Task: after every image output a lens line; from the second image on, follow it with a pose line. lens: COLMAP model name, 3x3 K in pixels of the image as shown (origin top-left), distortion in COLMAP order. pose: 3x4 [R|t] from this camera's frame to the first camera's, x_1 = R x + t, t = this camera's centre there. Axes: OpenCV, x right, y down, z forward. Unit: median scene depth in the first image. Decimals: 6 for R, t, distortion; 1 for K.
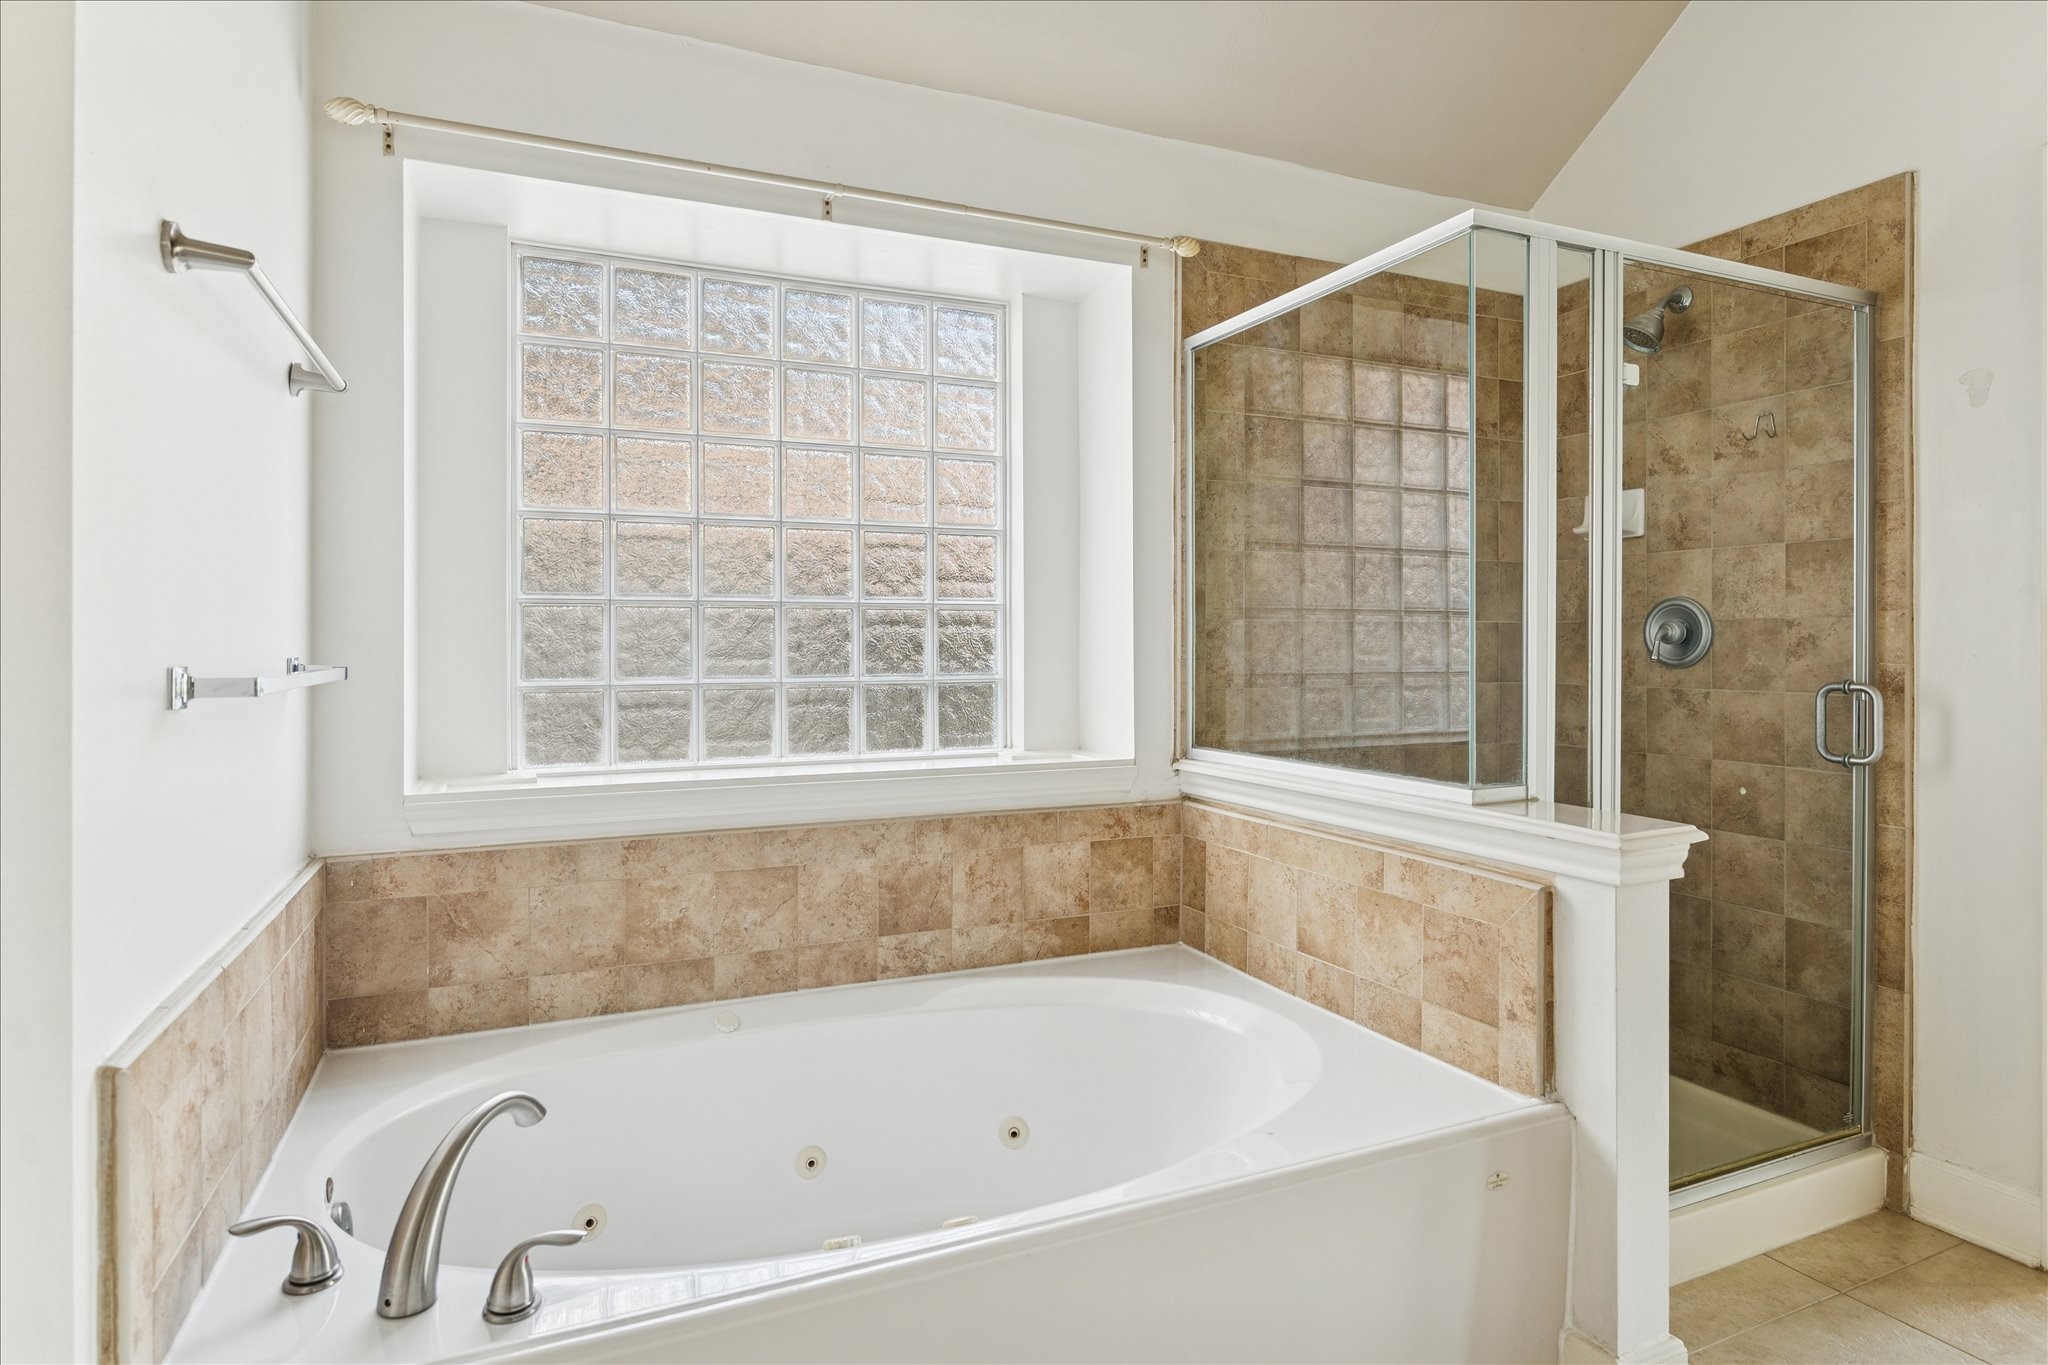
lens RADIAL K [[1107.5, 0, 1028.3], [0, 1107.5, 639.9], [0, 0, 1]] dist [-0.003831, -0.001048]
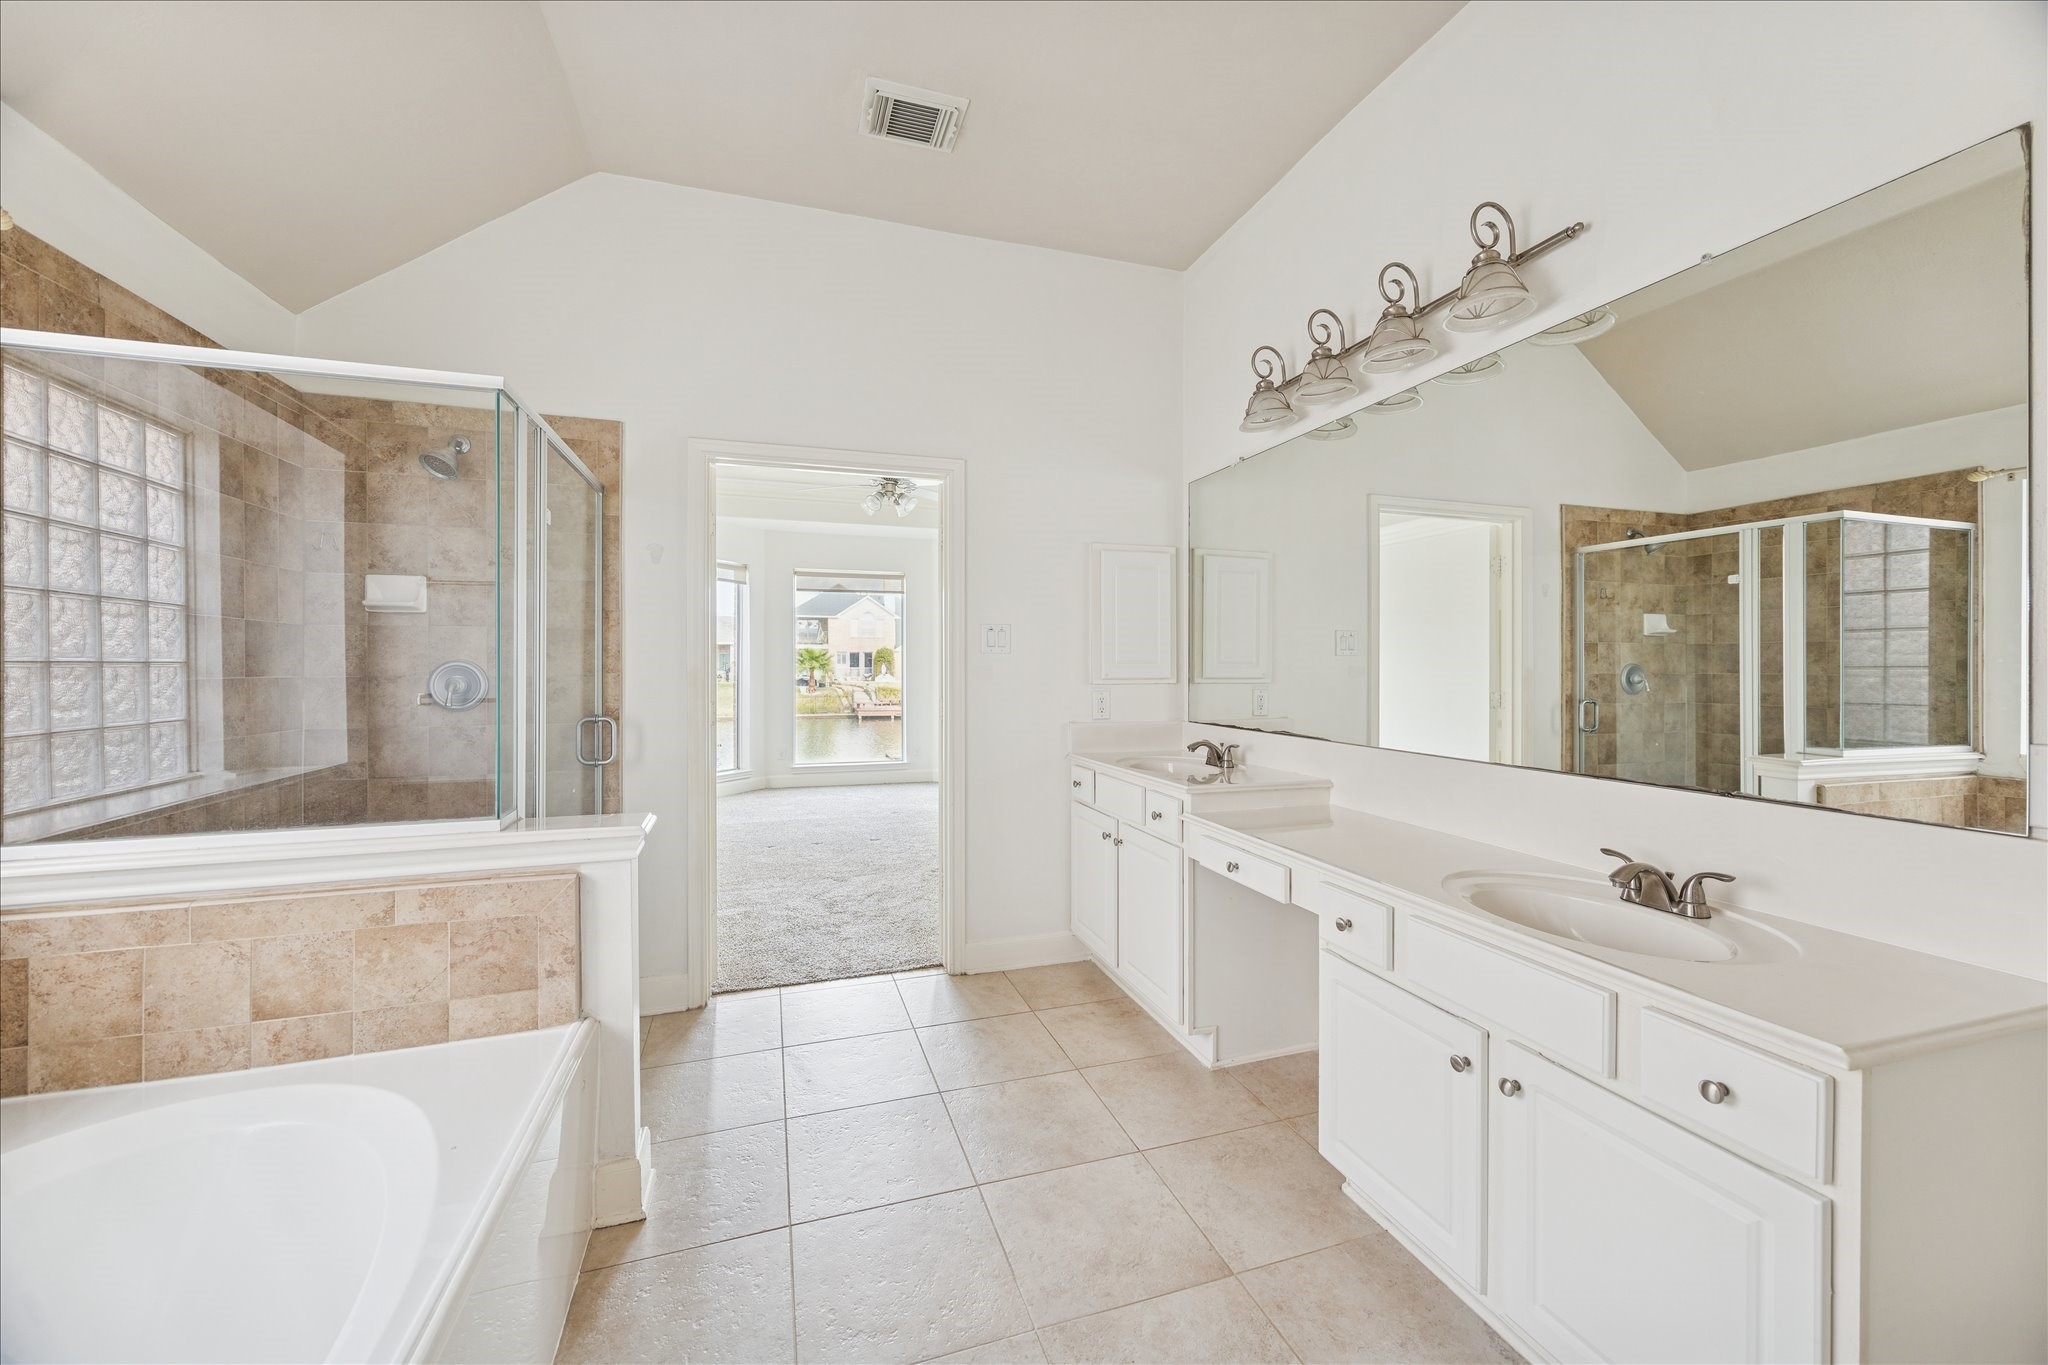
lens RADIAL K [[788.9, 0, 1031.8], [0, 788.9, 663.6], [0, 0, 1]] dist [-0.002705, -0.000209]
pose [[0.097137, 0.004092, 0.995263, -0.389492], [-0.003345, 0.999987, -0.003785, -0.039981], [-0.995265, -0.002961, 0.097149, 0.234517]]
